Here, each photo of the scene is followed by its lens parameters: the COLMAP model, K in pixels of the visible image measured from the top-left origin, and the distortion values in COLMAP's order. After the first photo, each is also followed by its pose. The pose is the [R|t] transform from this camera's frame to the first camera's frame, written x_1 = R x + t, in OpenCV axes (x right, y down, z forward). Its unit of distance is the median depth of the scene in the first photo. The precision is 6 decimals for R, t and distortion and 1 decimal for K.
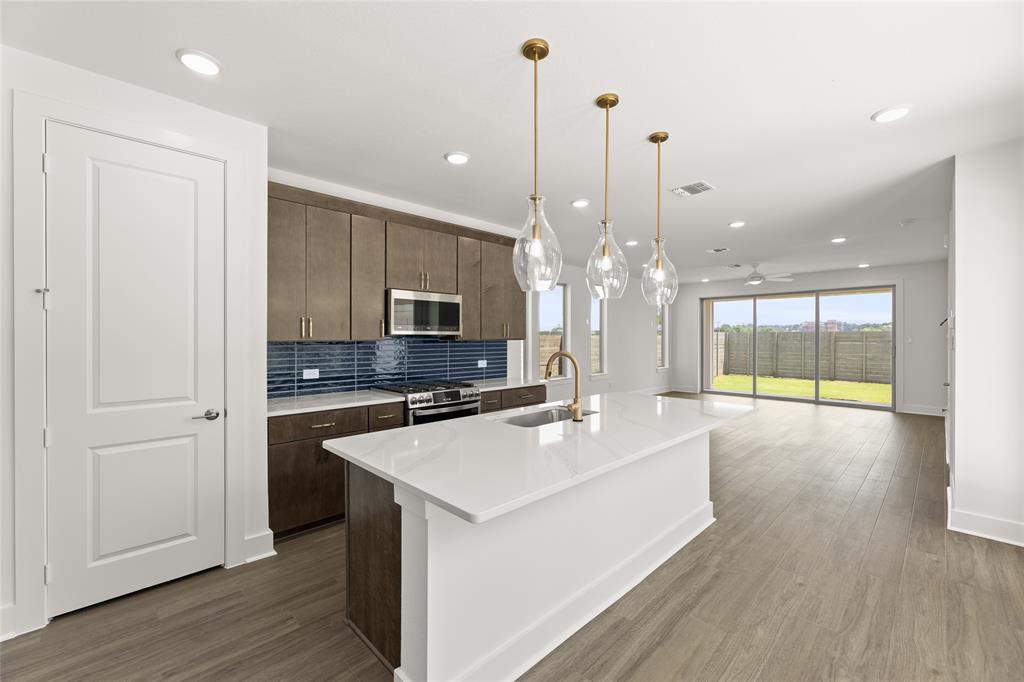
lens RADIAL K [[408.1, 0, 506.2], [0, 408.1, 335.9], [0, 0, 1]] dist [0.000626, -0.000814]
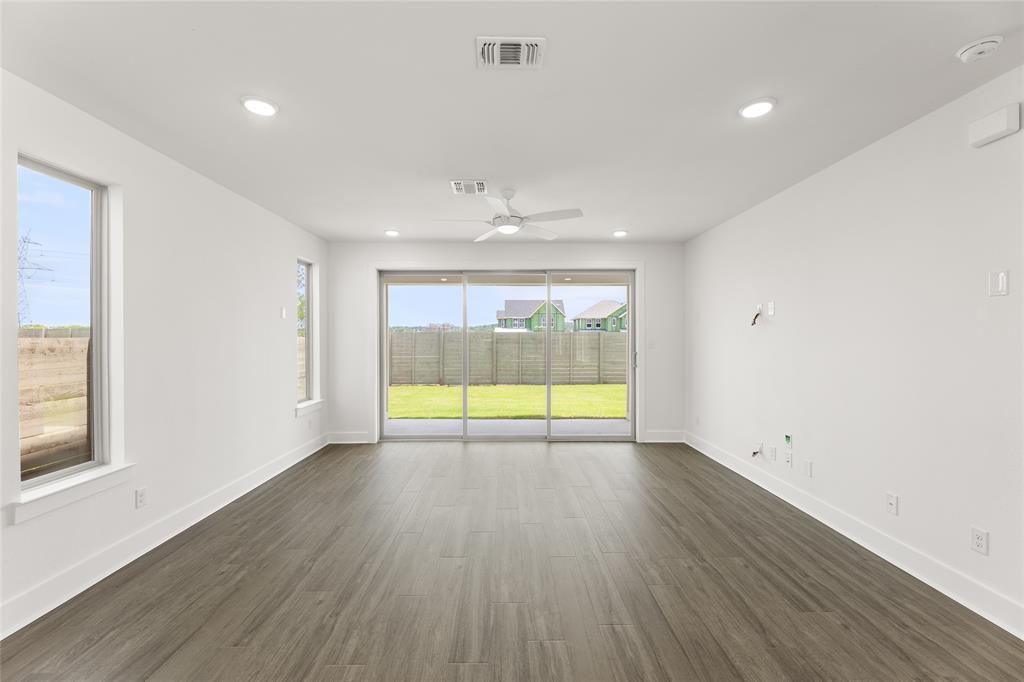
lens RADIAL K [[408.1, 0, 502.4], [0, 408.1, 338.2], [0, 0, 1]] dist [0.000626, -0.000814]
pose [[0.683429, -0.001996, 0.730014, 0.479661], [-0.003765, 0.999973, 0.006259, -0.011370], [-0.730007, -0.007026, 0.683403, 1.284152]]
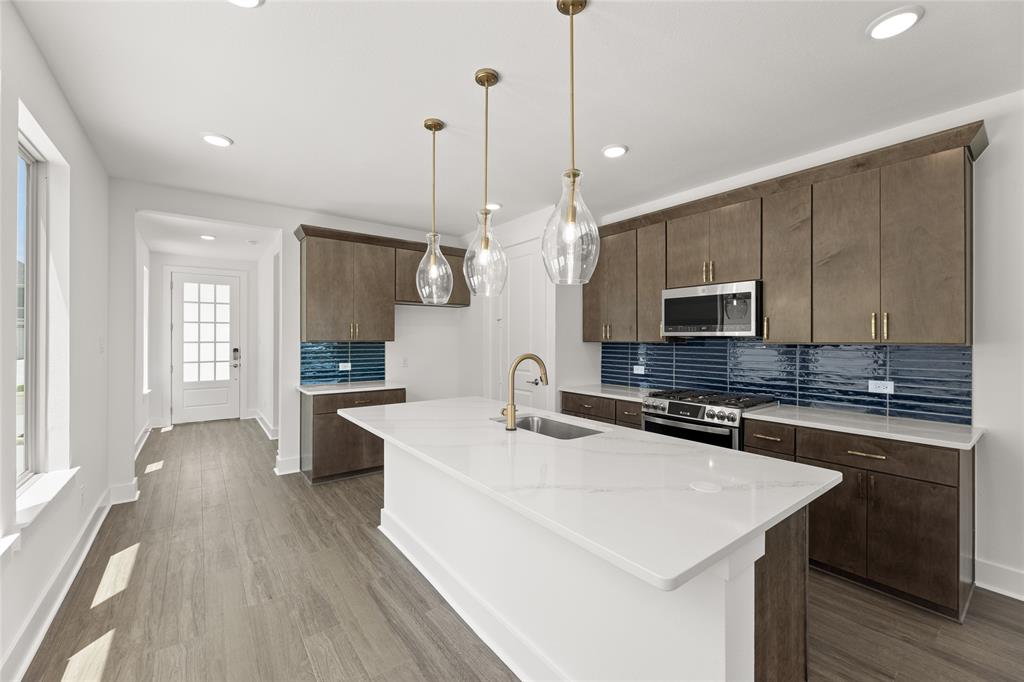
lens RADIAL K [[408.1, 0, 511.1], [0, 408.1, 337.8], [0, 0, 1]] dist [0.000626, -0.000814]
pose [[-0.099592, -0.003987, -0.995020, 0.673823], [0.001062, 0.999991, -0.004113, 0.003689], [0.995028, -0.001467, -0.099587, 0.677566]]
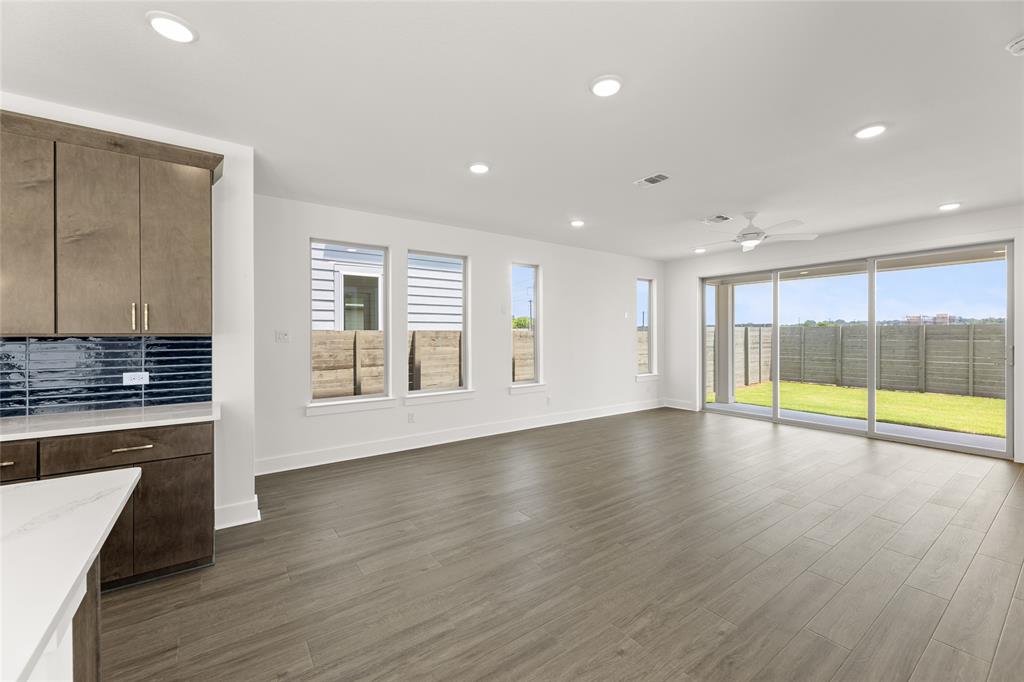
lens RADIAL K [[408.1, 0, 513.4], [0, 408.1, 335.1], [0, 0, 1]] dist [0.000626, -0.000814]
pose [[0.990356, 0.000265, -0.138546, 0.646295], [0.000516, 0.999984, 0.005601, 0.008302], [0.138545, -0.005618, 0.990340, 0.641568]]
